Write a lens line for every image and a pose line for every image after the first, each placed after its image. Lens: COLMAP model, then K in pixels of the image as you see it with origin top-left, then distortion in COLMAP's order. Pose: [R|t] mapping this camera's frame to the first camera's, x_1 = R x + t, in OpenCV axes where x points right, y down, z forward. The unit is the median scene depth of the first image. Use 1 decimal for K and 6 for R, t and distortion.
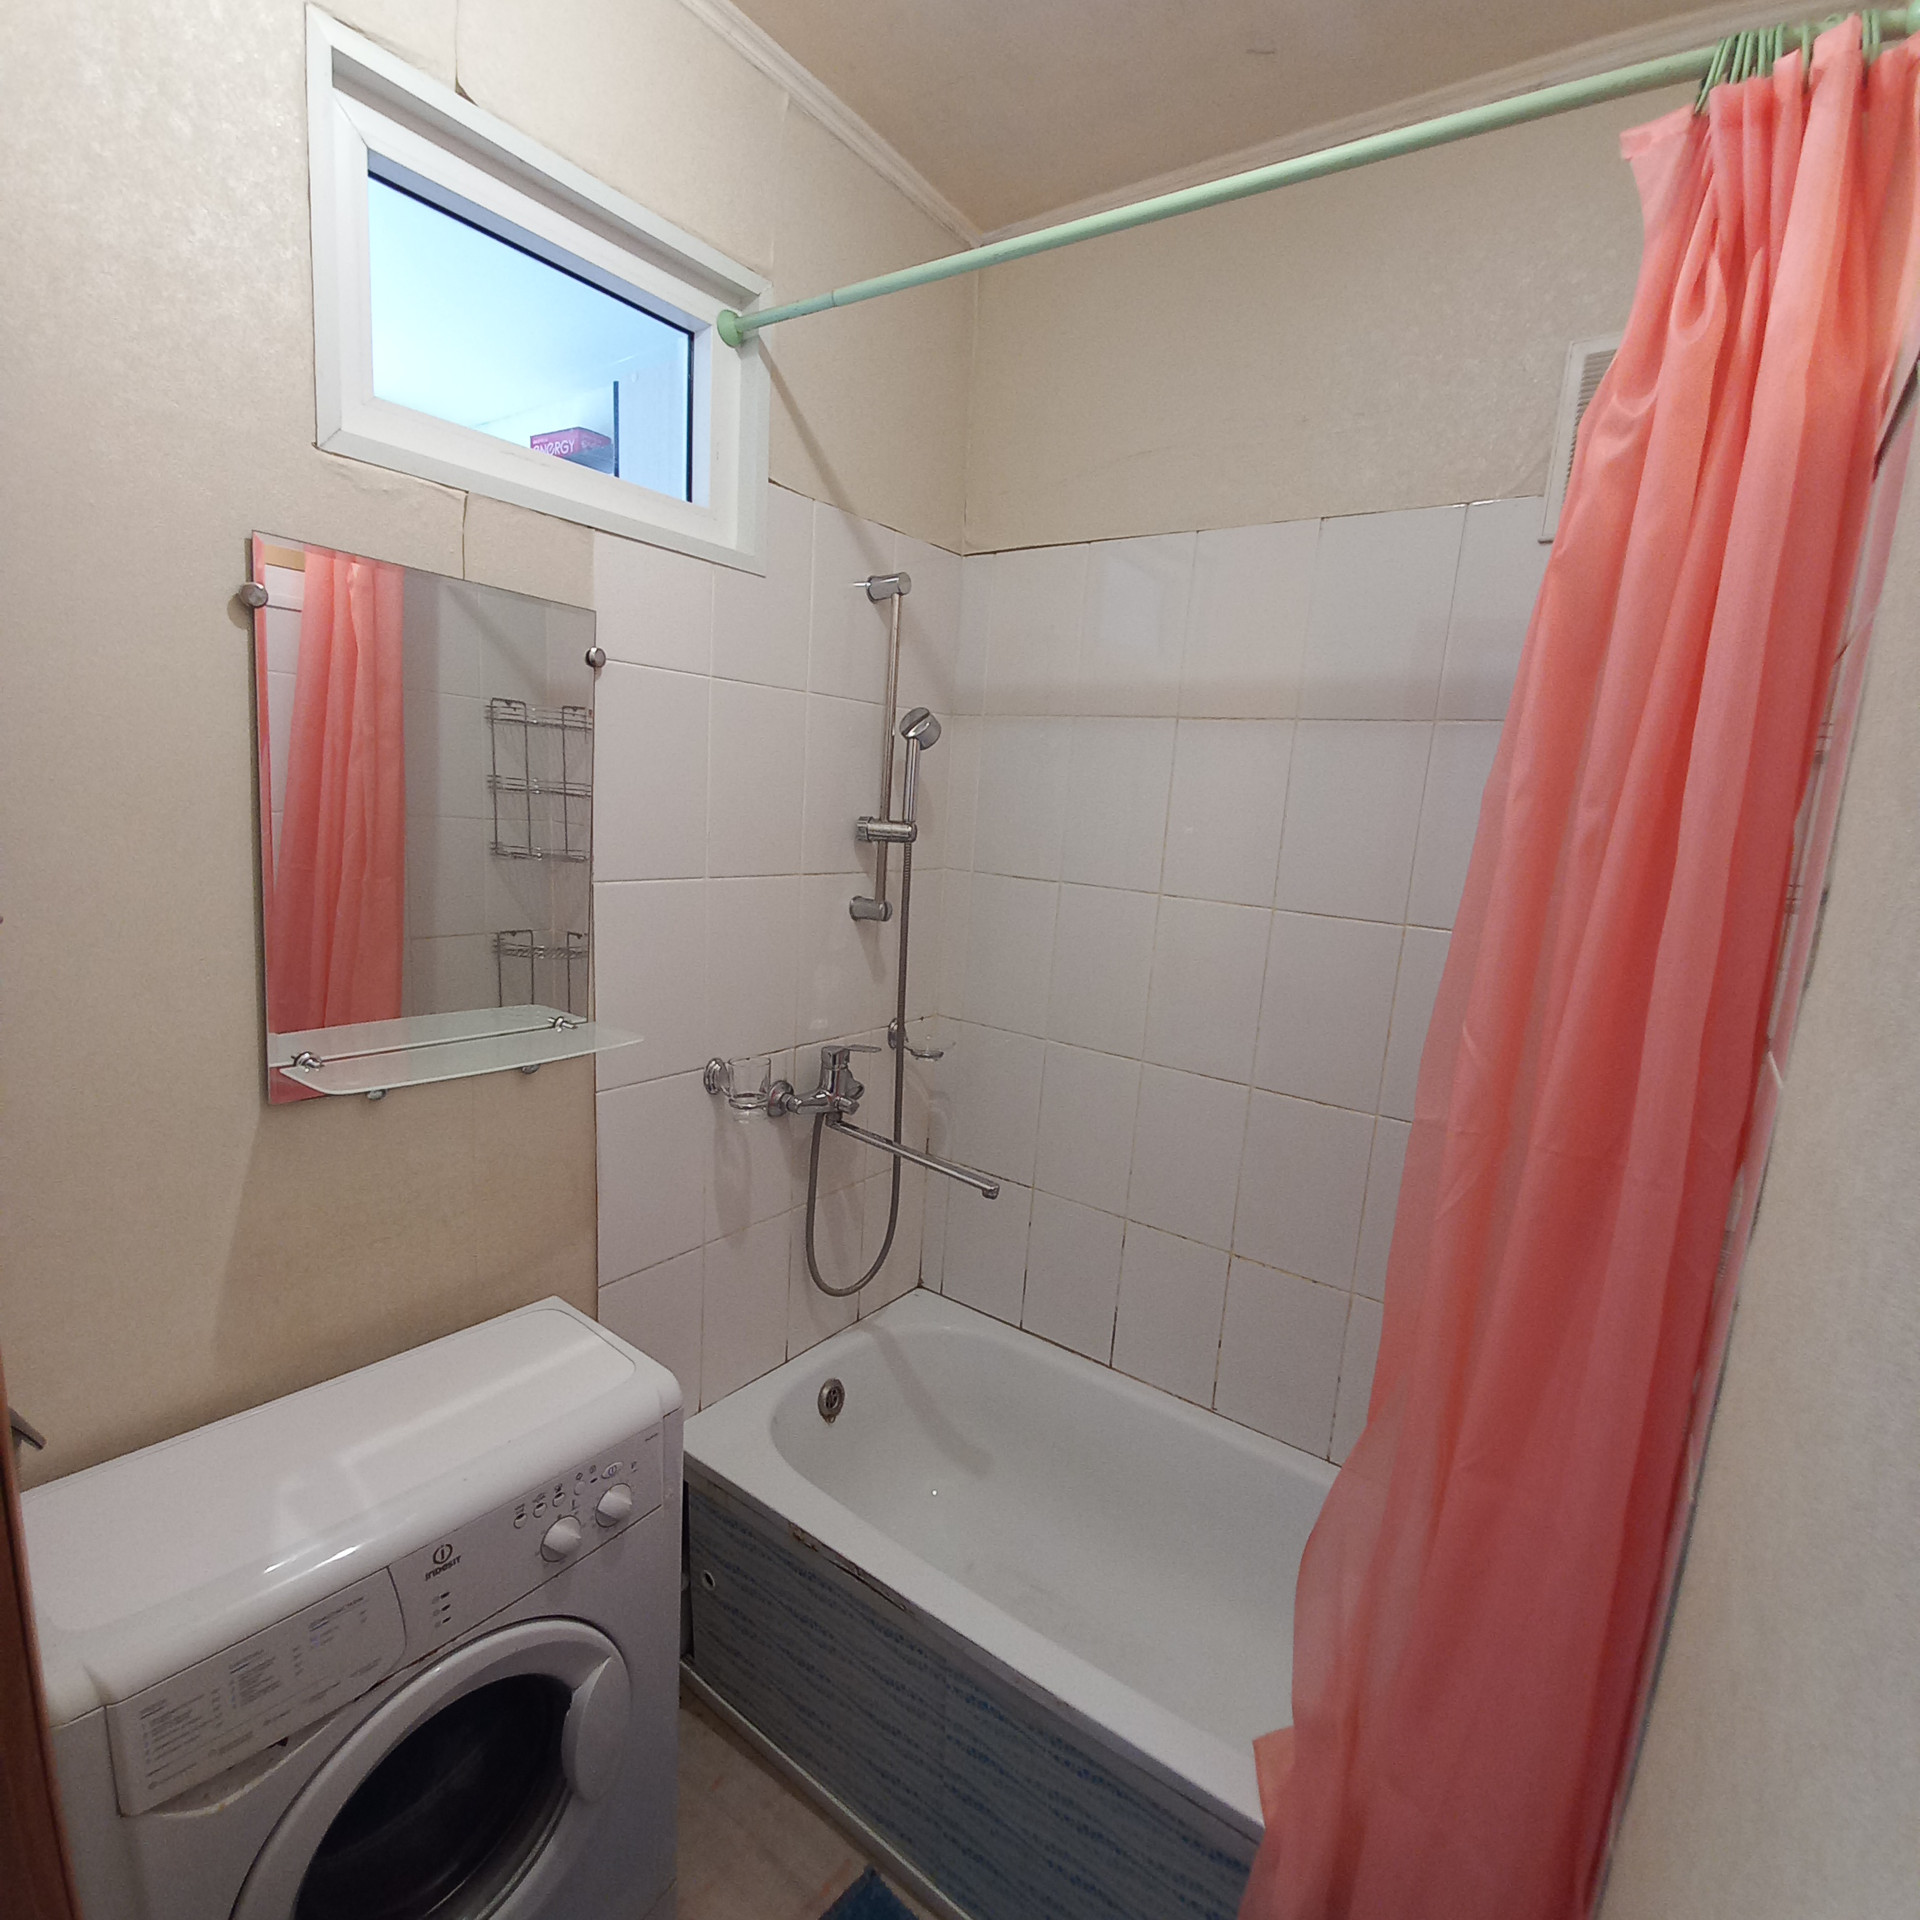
lens RADIAL K [[1009.1, 0, 968.5], [0, 1009.1, 975.4], [0, 0, 1]] dist [0.023292, -0.019053]
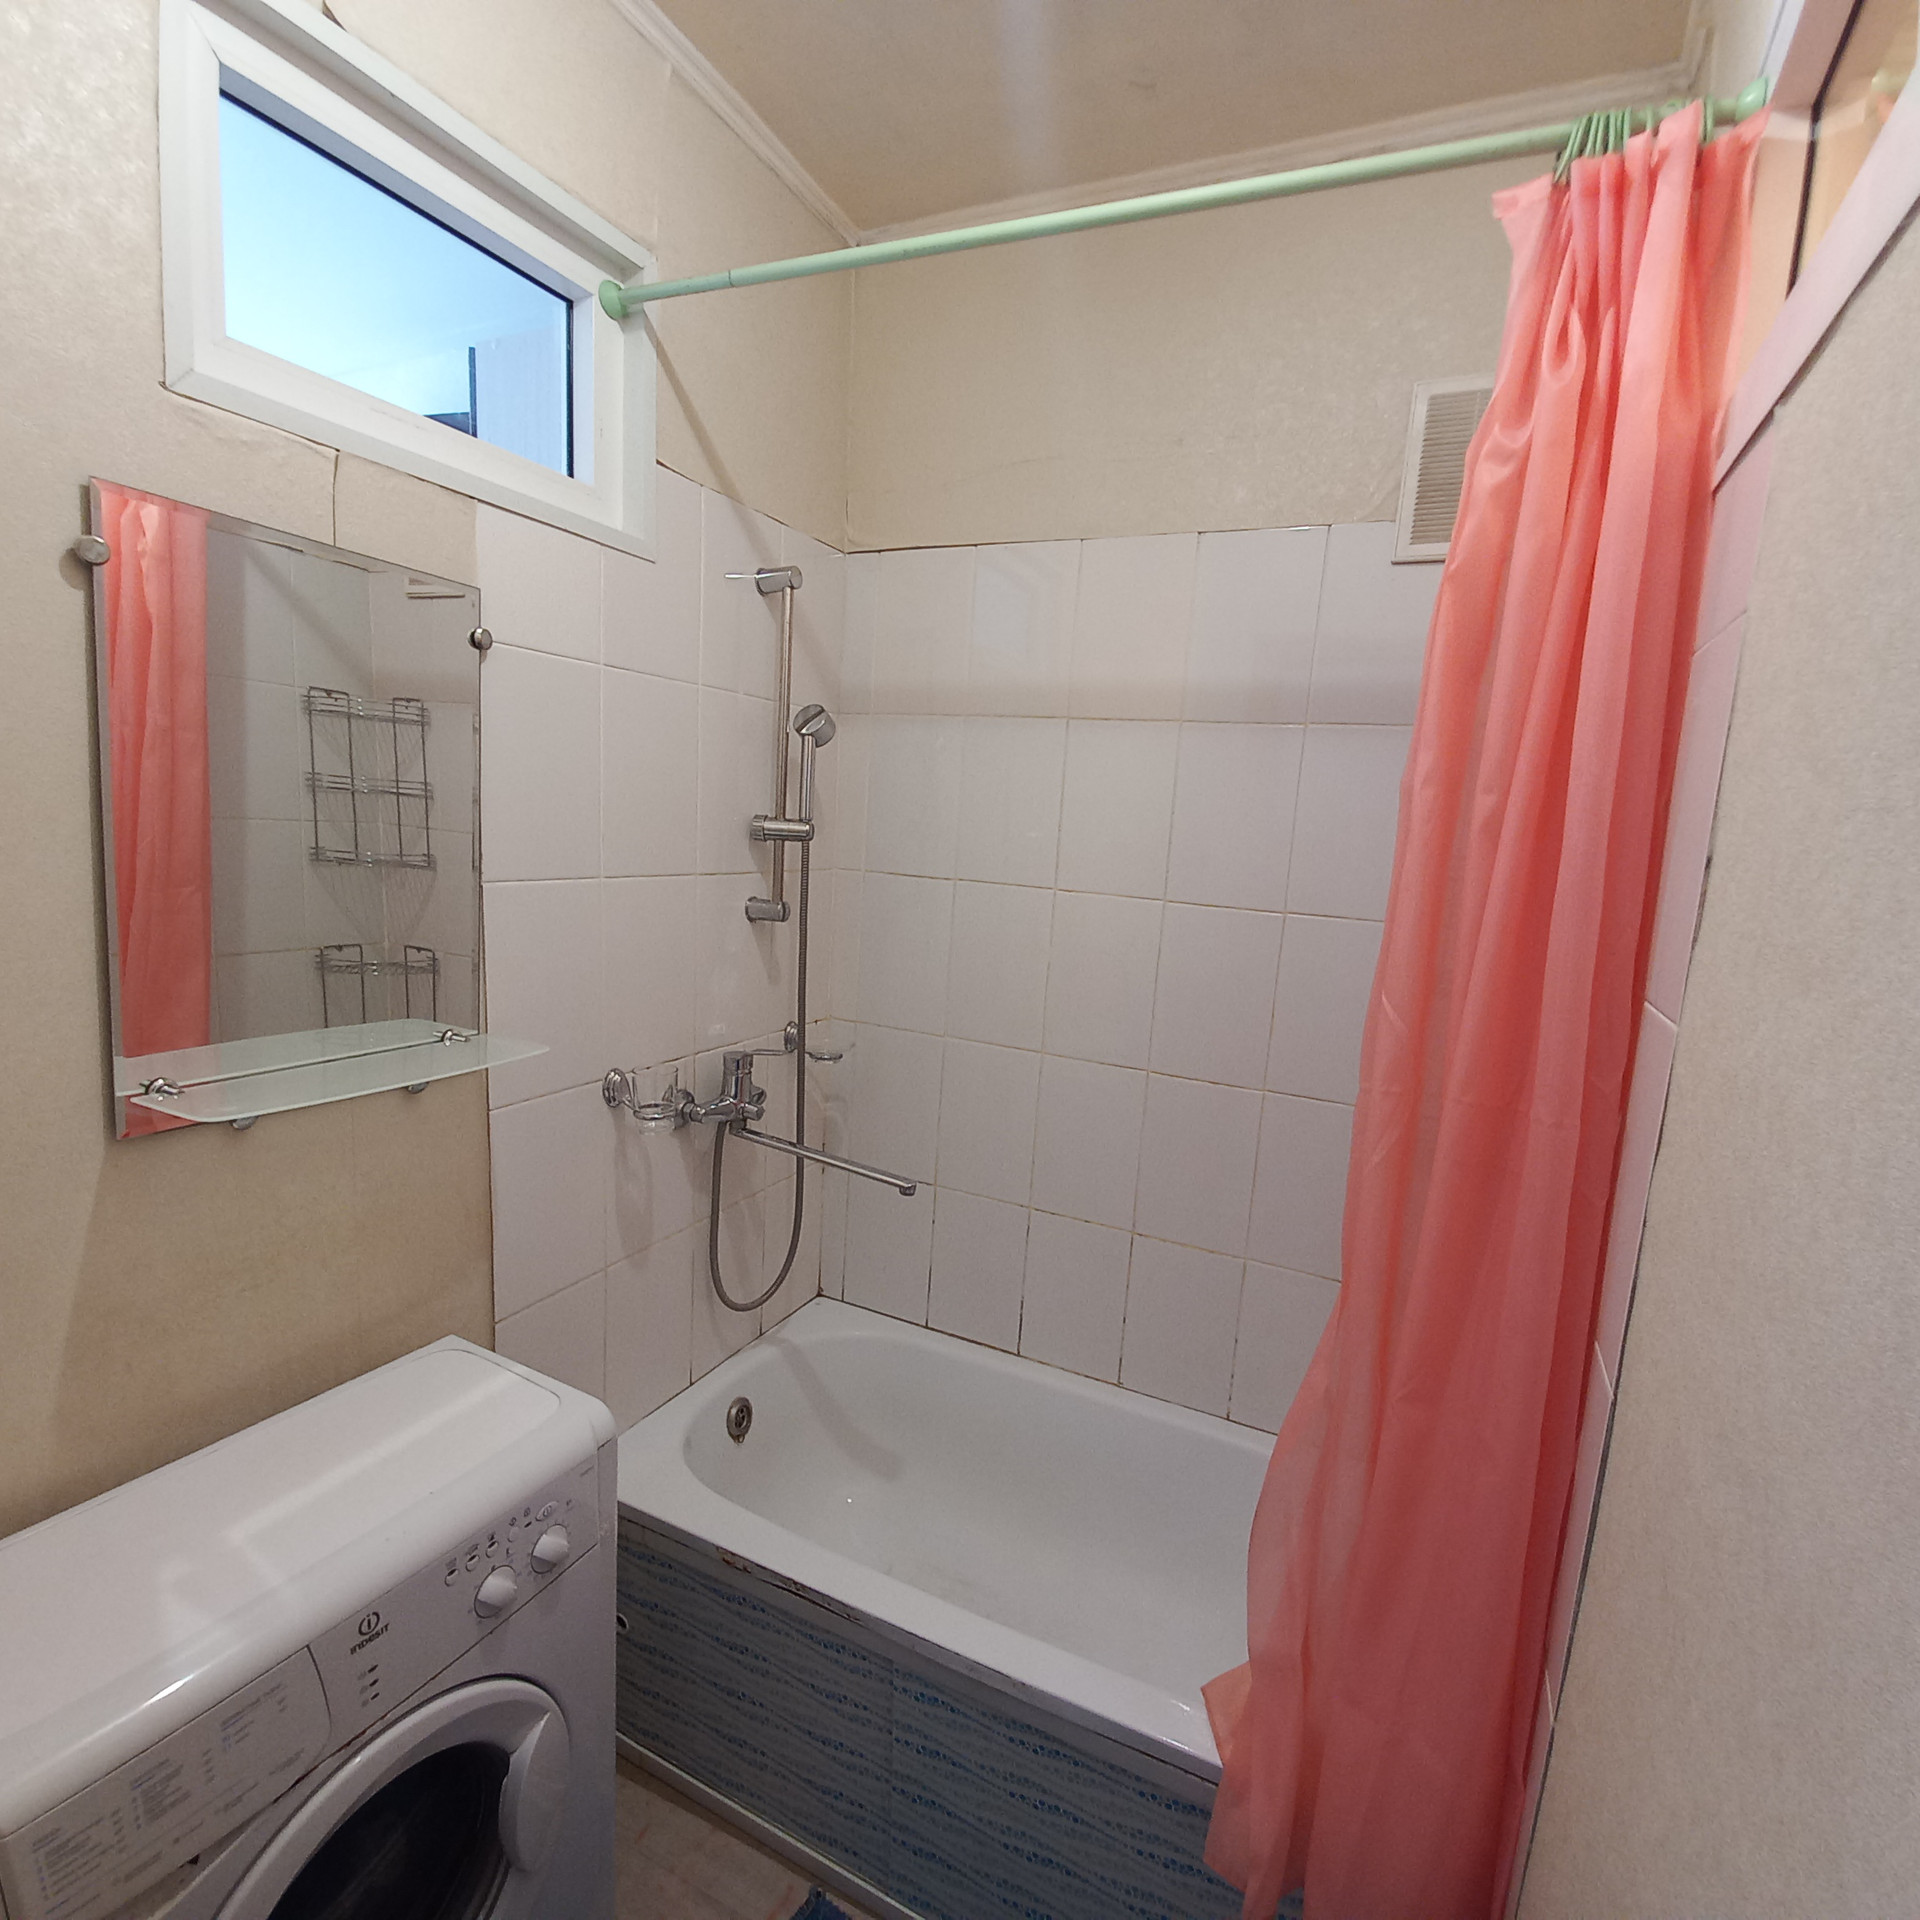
lens RADIAL K [[1006.3, 0, 974.5], [0, 1006.3, 982.4], [0, 0, 1]] dist [0.022596, -0.018621]
pose [[0.981147, -0.033063, 0.190415, -0.113699], [0.034119, 0.999415, -0.002271, 0.017355], [-0.190228, 0.008725, 0.981701, 0.010088]]
